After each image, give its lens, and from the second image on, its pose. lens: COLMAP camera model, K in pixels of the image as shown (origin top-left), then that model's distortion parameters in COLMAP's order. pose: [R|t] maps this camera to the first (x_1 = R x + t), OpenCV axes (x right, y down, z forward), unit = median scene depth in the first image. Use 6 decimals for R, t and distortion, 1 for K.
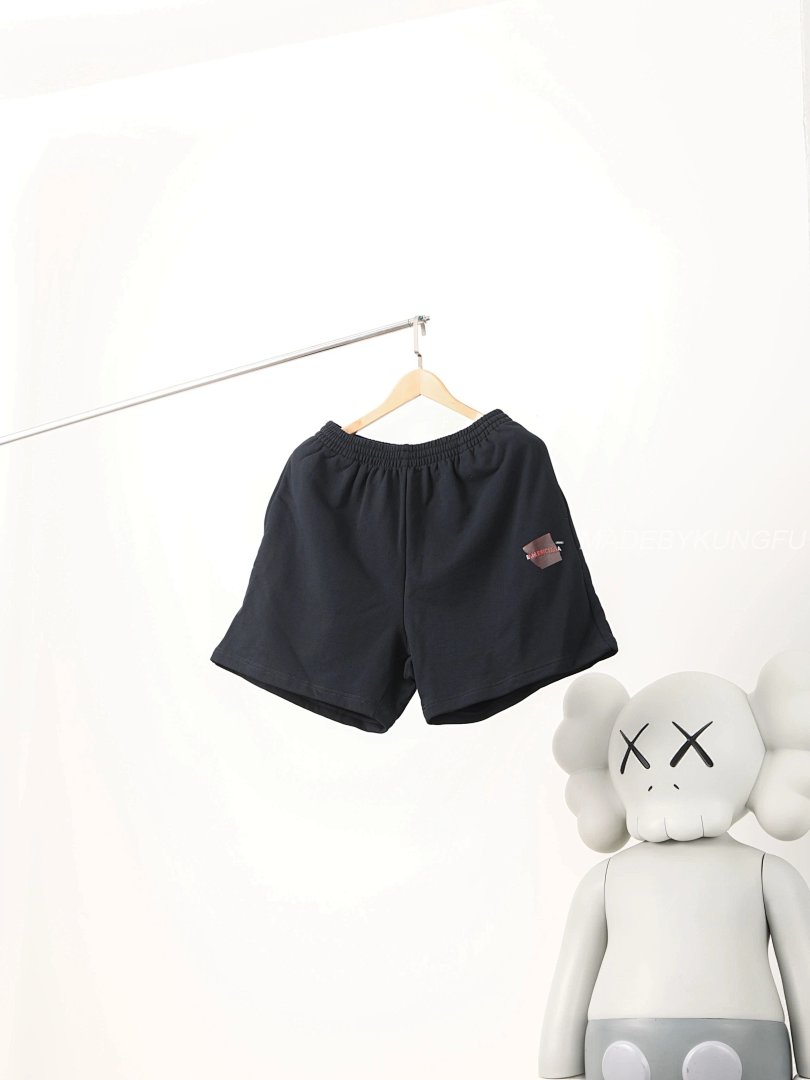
lens RADIAL K [[1754.1, 0, 405.0], [0, 1754.1, 540.0], [0, 0, 1]] dist [-0.013463, 0.172752]
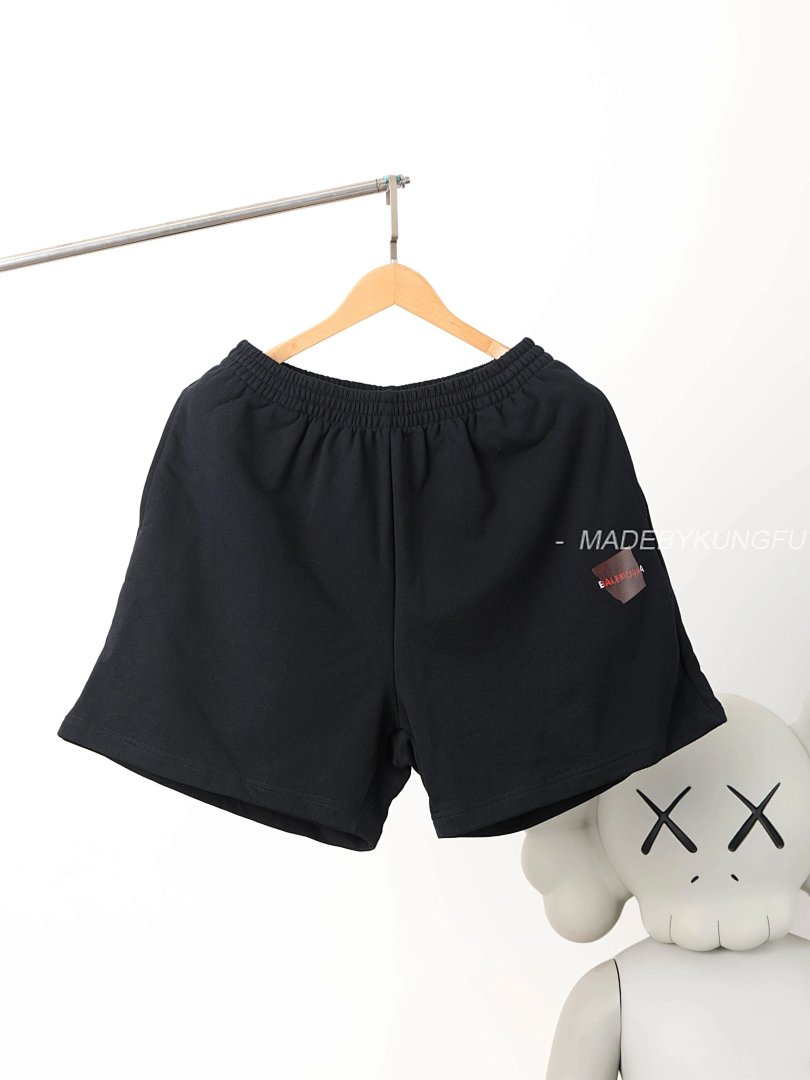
lens RADIAL K [[1754.1, 0, 405.0], [0, 1754.1, 540.0], [0, 0, 1]] dist [-0.013463, 0.172752]
pose [[0.937934, -0.024569, 0.345942, -0.211862], [-0.033702, 0.986310, 0.161422, -0.103643], [-0.345172, -0.163062, 0.924266, 0.412030]]
